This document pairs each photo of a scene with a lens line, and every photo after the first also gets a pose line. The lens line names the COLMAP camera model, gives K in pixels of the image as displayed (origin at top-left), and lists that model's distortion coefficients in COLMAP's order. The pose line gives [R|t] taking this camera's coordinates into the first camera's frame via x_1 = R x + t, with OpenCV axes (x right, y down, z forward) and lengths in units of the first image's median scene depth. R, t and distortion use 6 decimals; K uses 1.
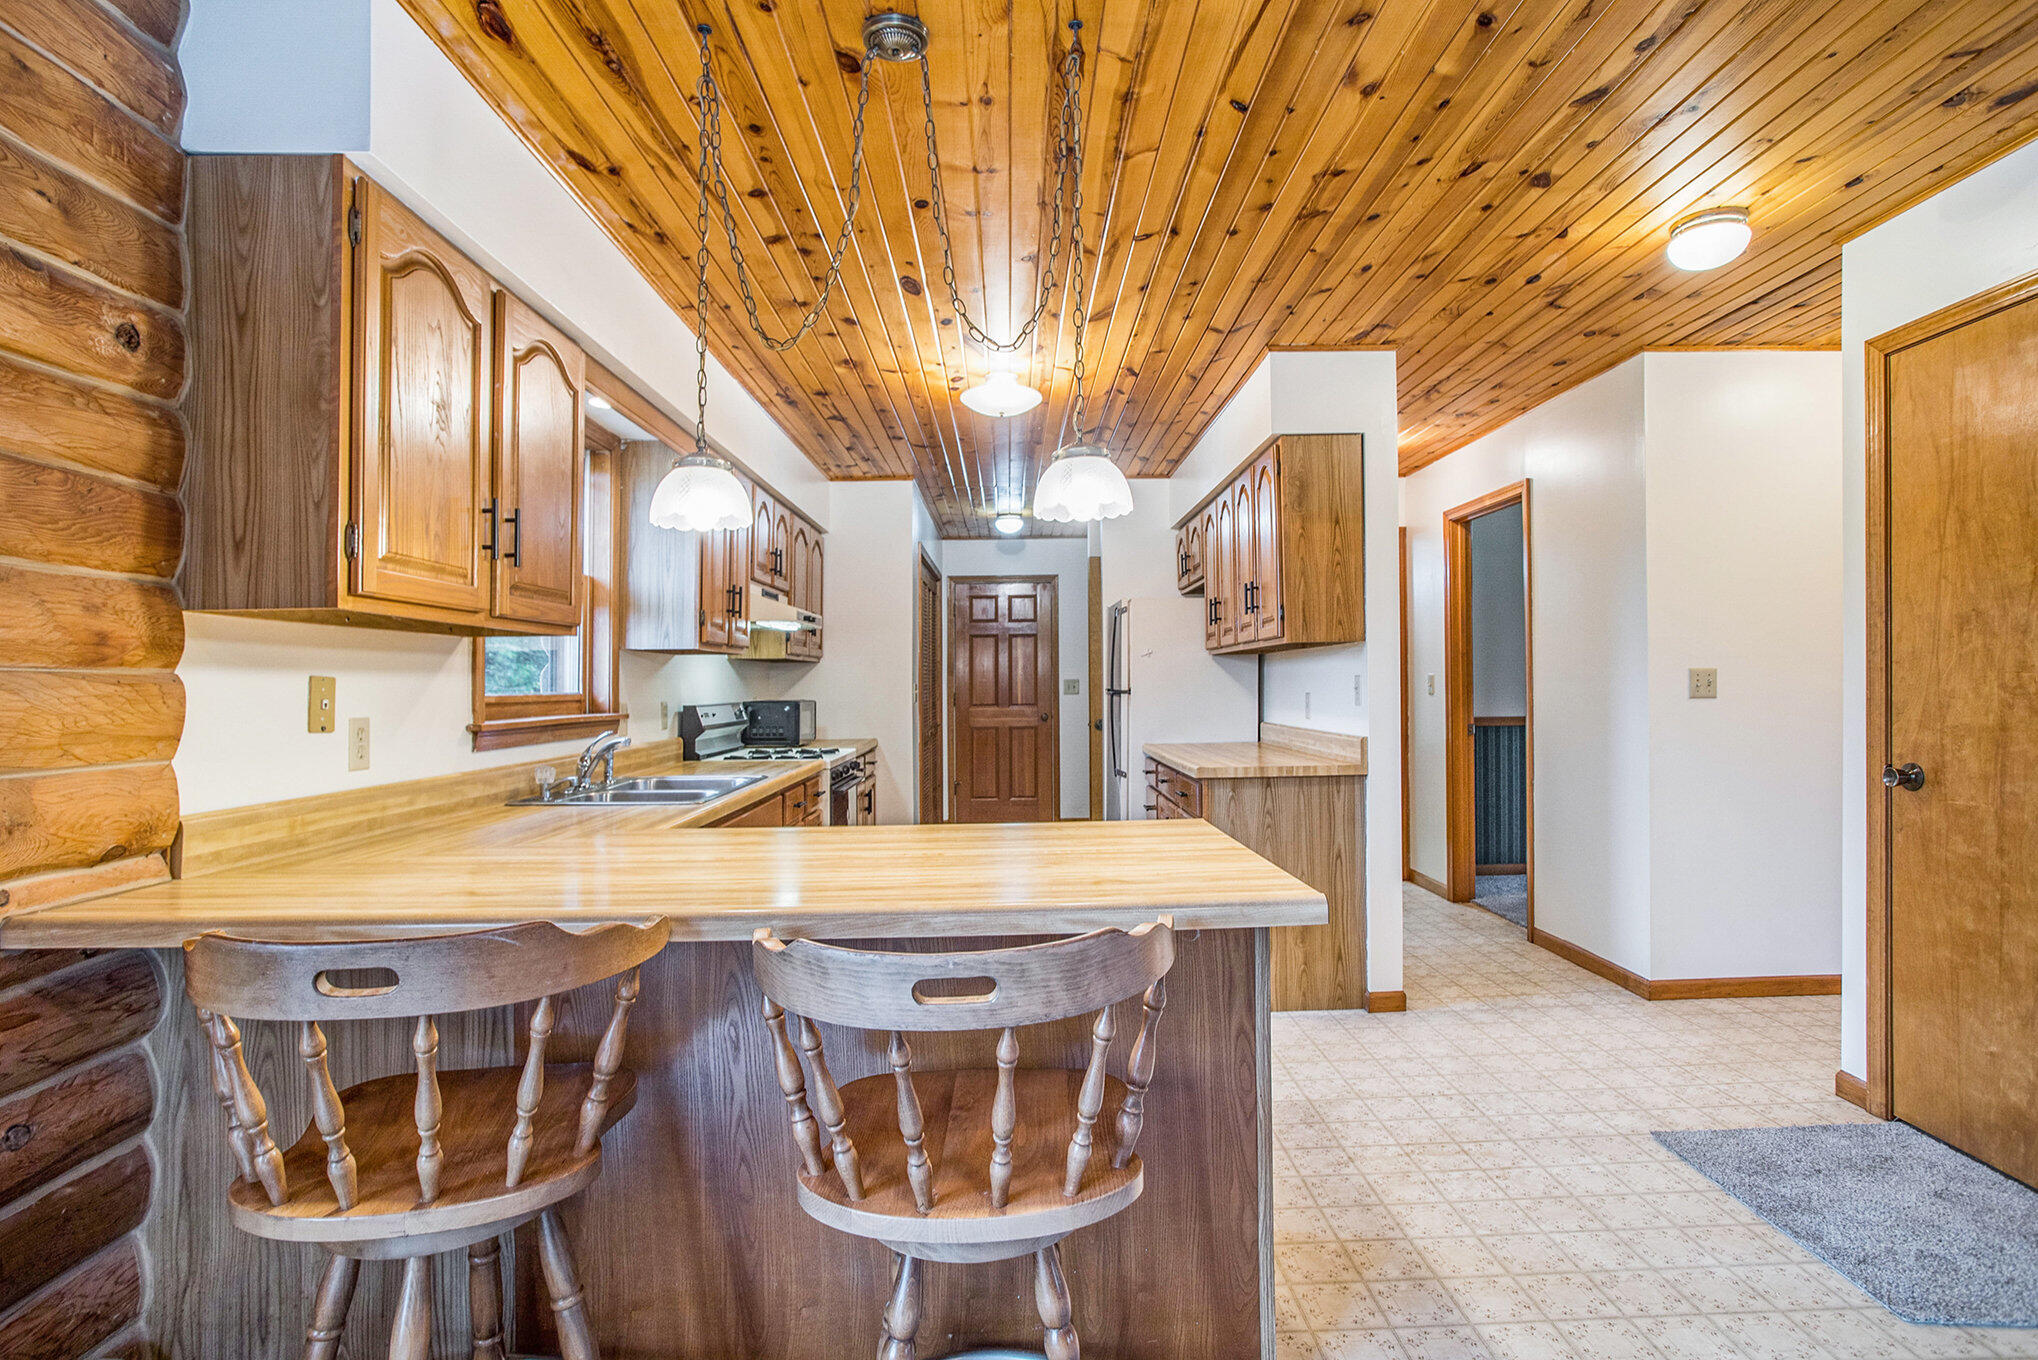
lens RADIAL K [[1062.4, 0, 1019.0], [0, 1062.4, 680.0], [0, 0, 1]] dist [-0.000401, -0.000019]
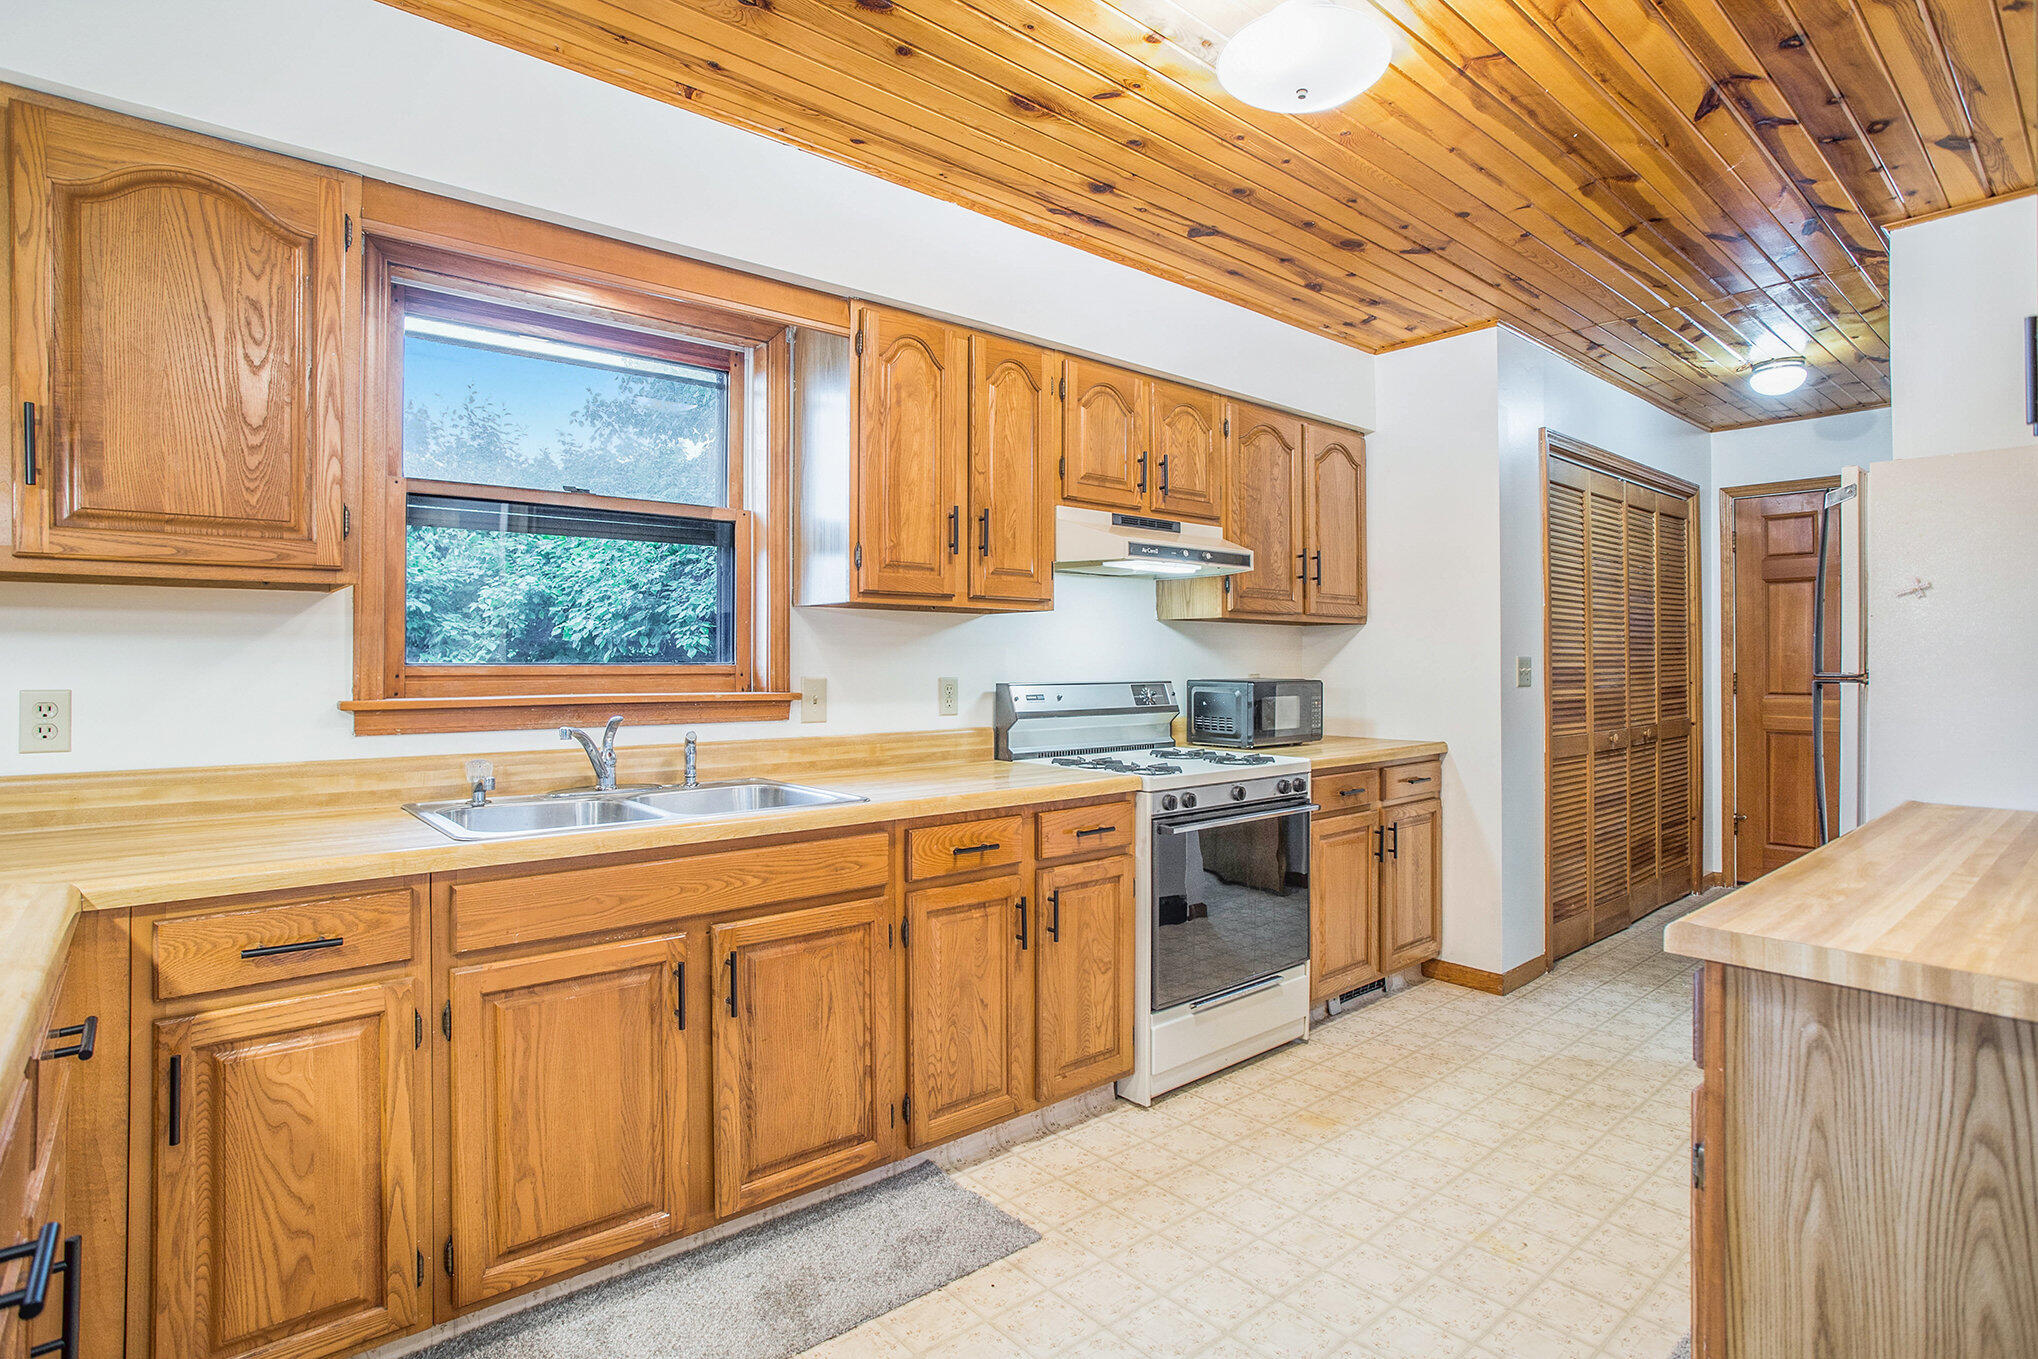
lens RADIAL K [[1021.0, 0, 1023.5], [0, 1021.0, 647.9], [0, 0, 1]] dist [-0.038655, 0.000424]
pose [[0.644948, 0.001469, -0.764225, 0.216579], [-0.005519, 0.999981, -0.002736, 0.001488], [0.764207, 0.005983, 0.644943, 0.529872]]
